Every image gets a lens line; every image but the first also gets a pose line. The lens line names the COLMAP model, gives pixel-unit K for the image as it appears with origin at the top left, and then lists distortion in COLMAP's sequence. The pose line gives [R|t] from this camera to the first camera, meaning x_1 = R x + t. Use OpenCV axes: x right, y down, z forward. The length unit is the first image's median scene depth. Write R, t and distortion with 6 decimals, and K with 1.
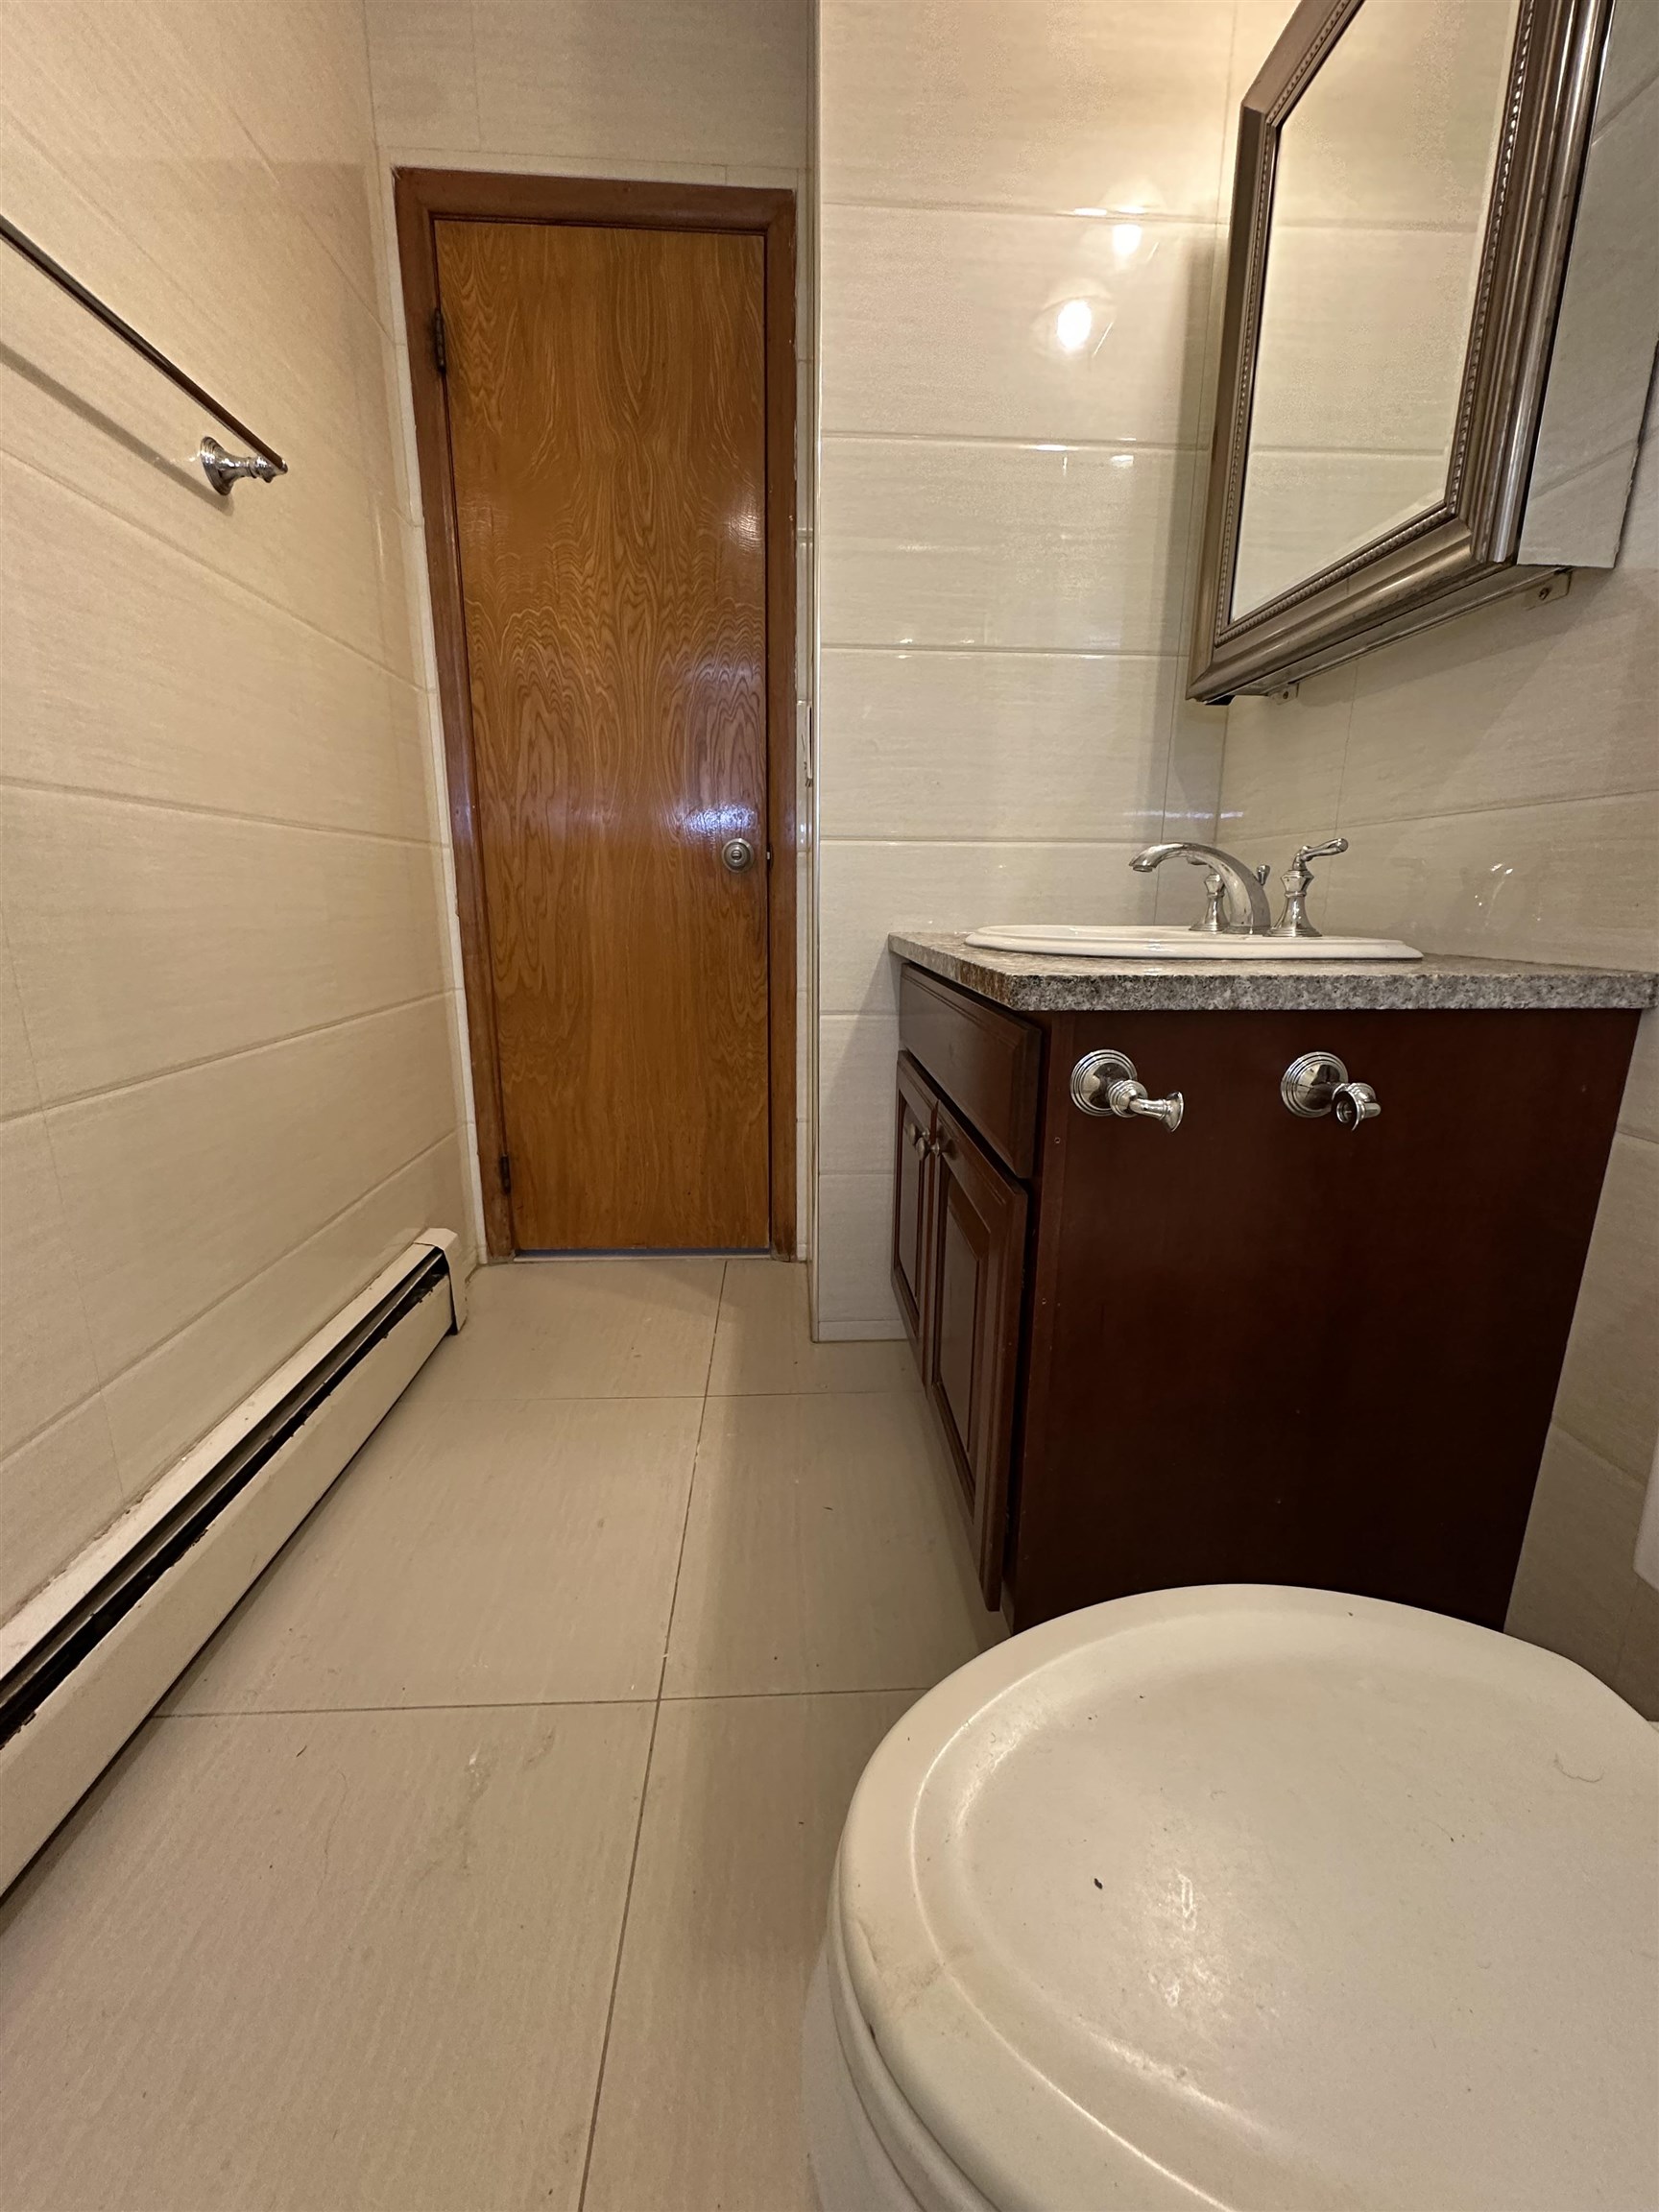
lens RADIAL K [[883.1, 0, 830.1], [0, 883.1, 1112.9], [0, 0, 1]] dist [-0.005420, 0.000676]
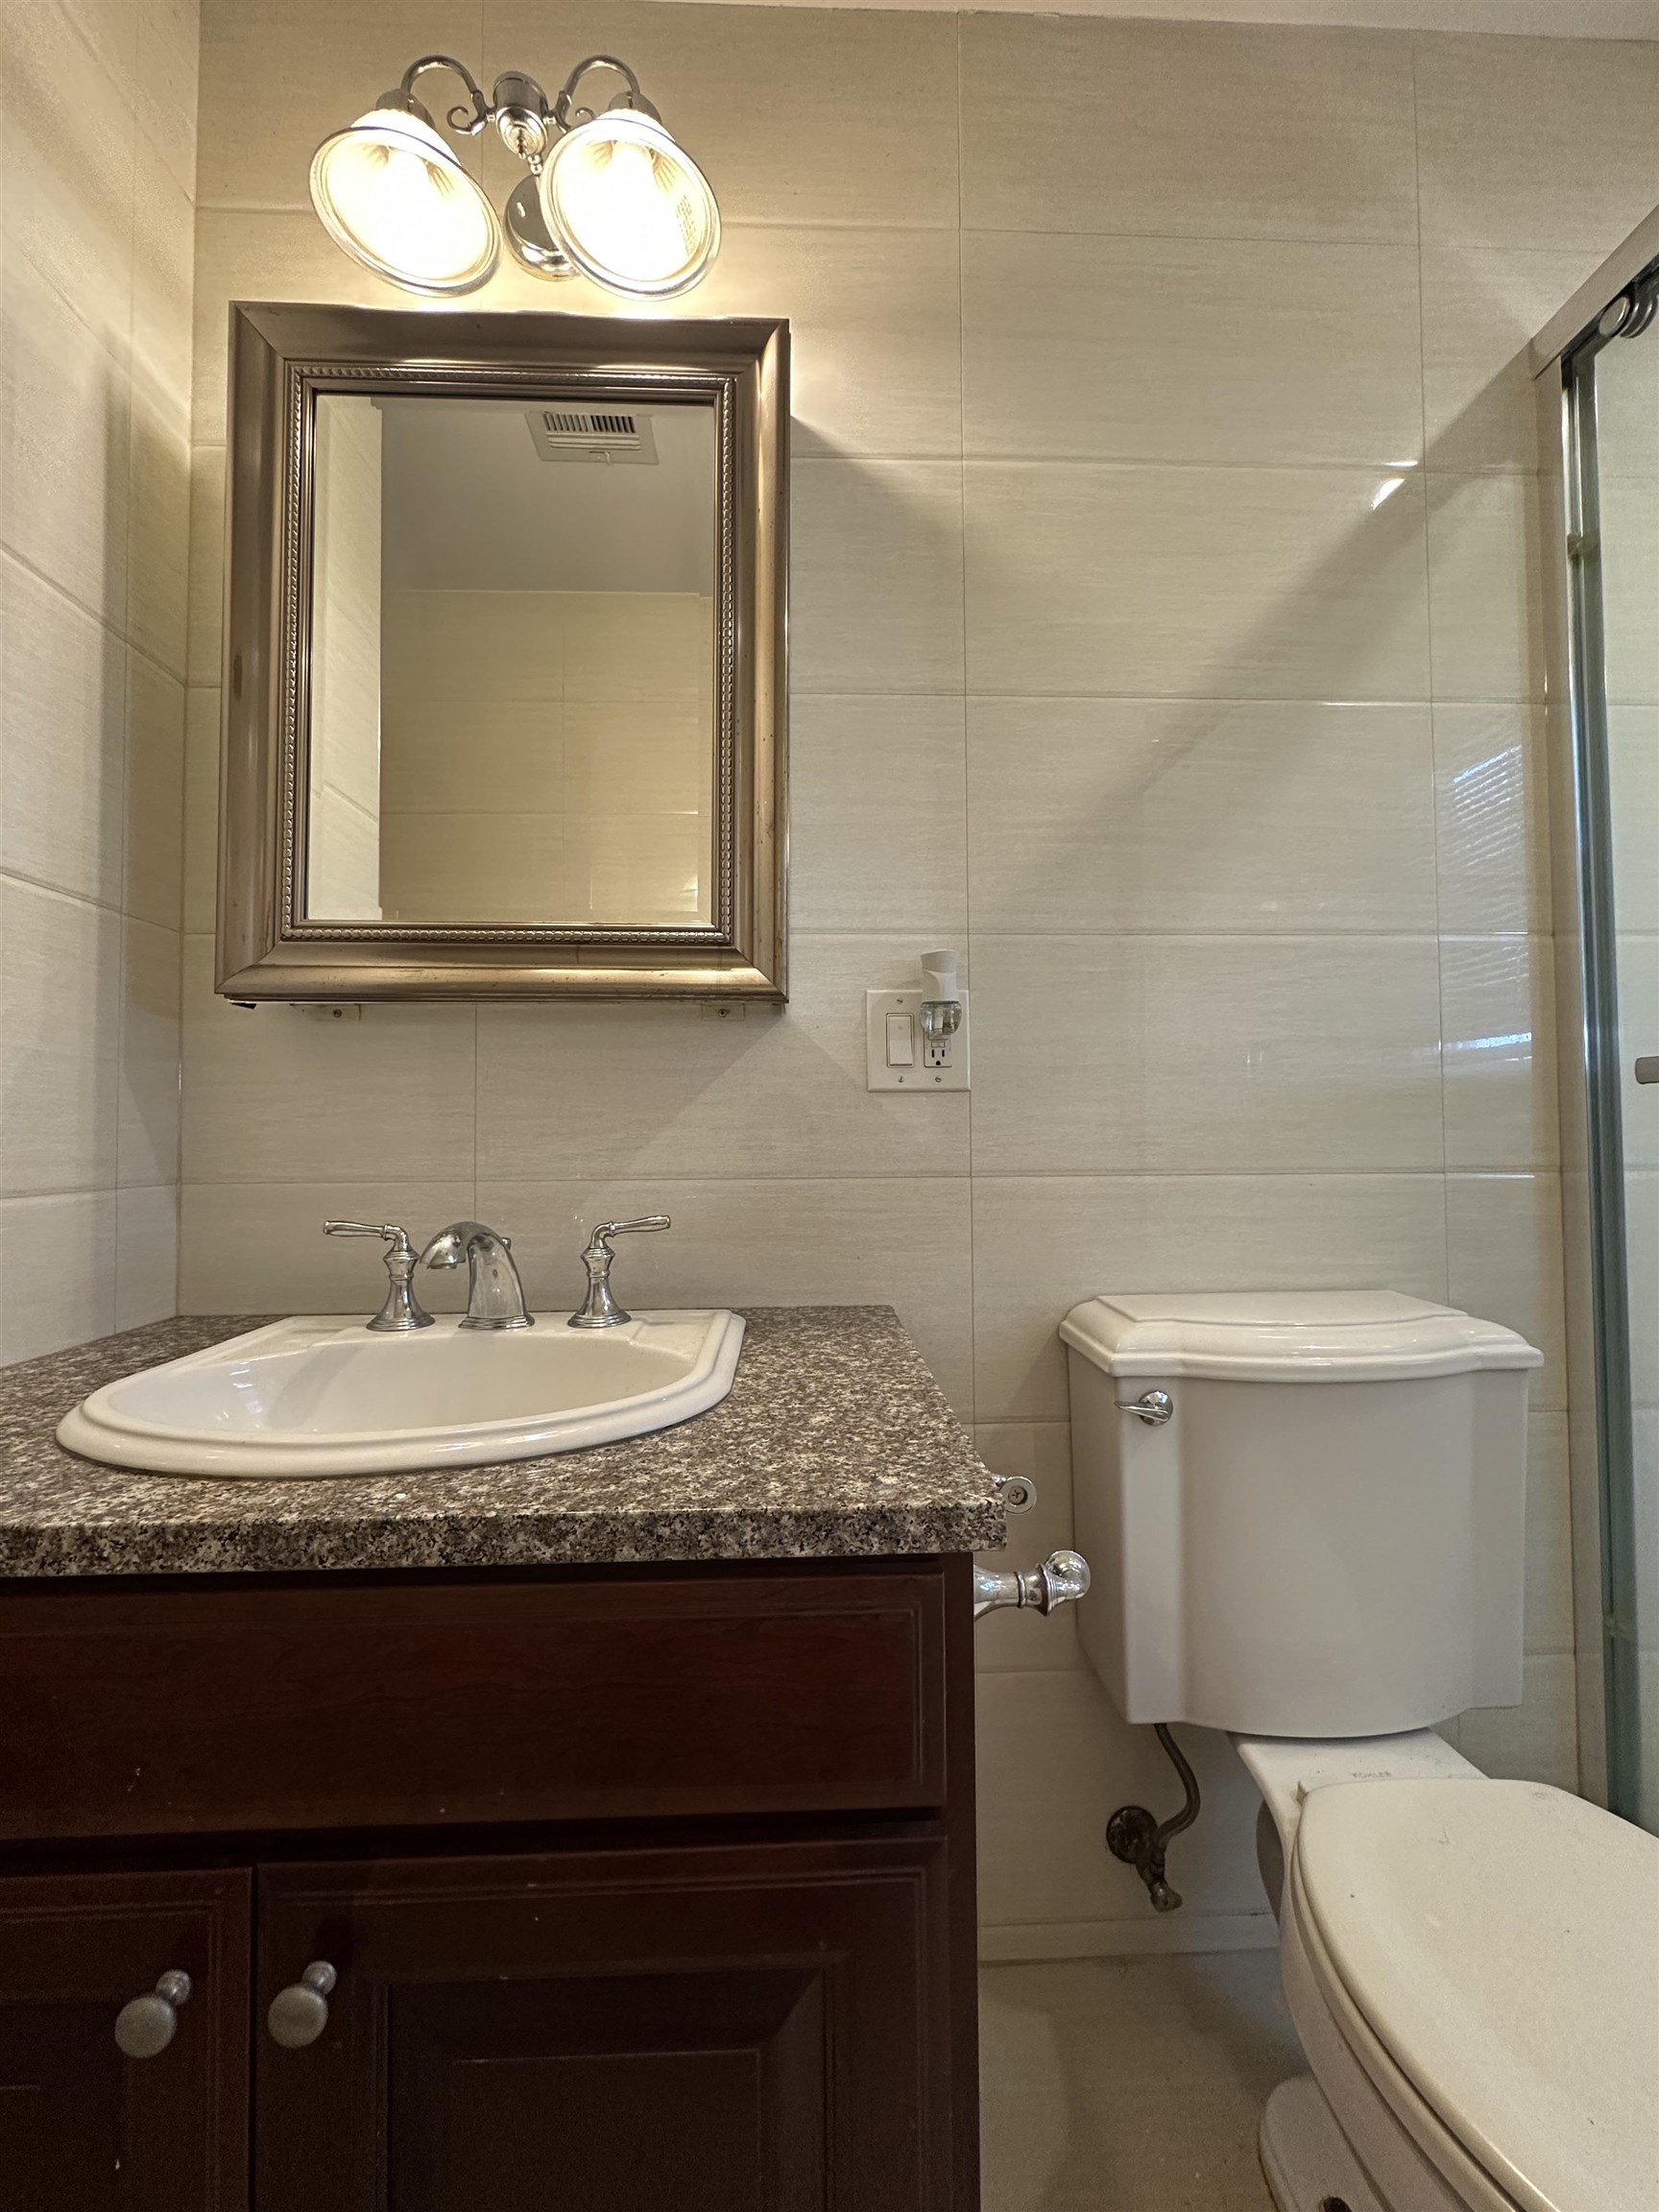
lens RADIAL K [[883.1, 0, 825.7], [0, 883.1, 1106.7], [0, 0, 1]] dist [-0.005420, 0.000676]
pose [[0.021341, 0.021753, 0.999536, -0.334204], [0.244181, 0.969373, -0.026310, -0.328500], [-0.969495, 0.244629, 0.015375, 0.724807]]
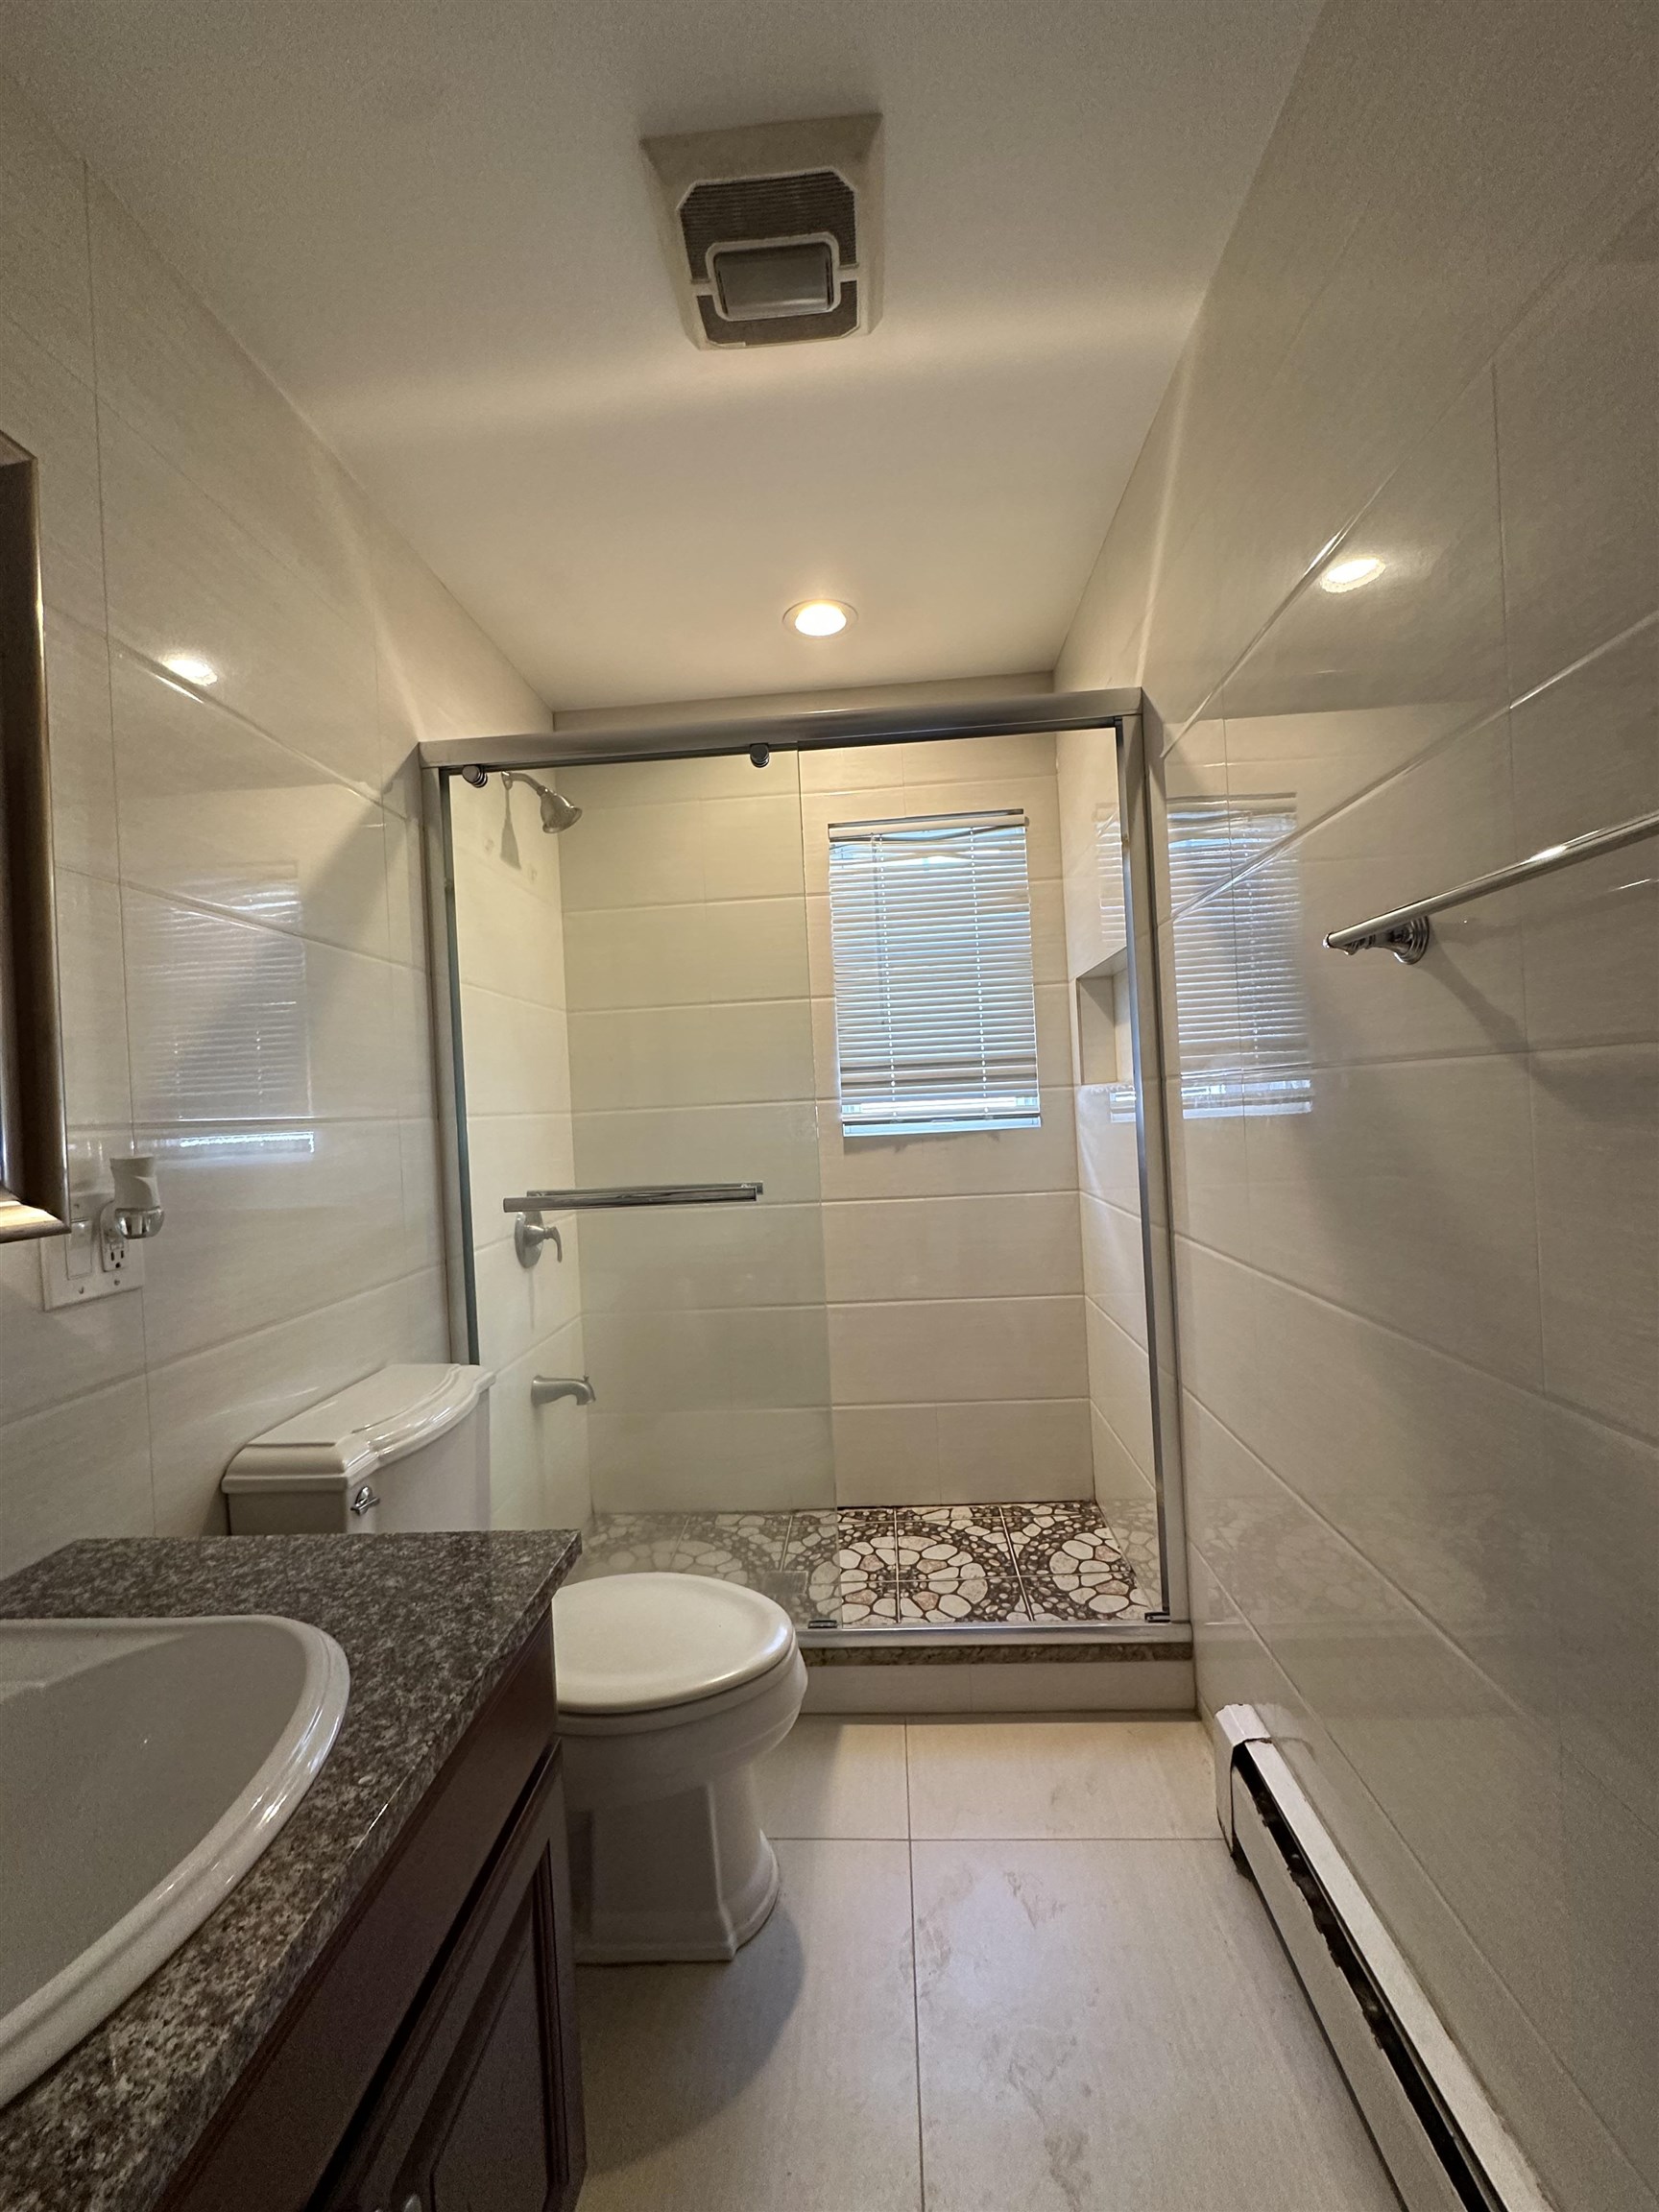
lens RADIAL K [[883.1, 0, 825.0], [0, 883.1, 1115.7], [0, 0, 1]] dist [-0.005420, 0.000676]
pose [[-0.992104, 0.037160, 0.119787, -0.230641], [0.066275, 0.966187, 0.249180, -0.702715], [-0.106477, 0.255151, -0.961021, 1.379323]]
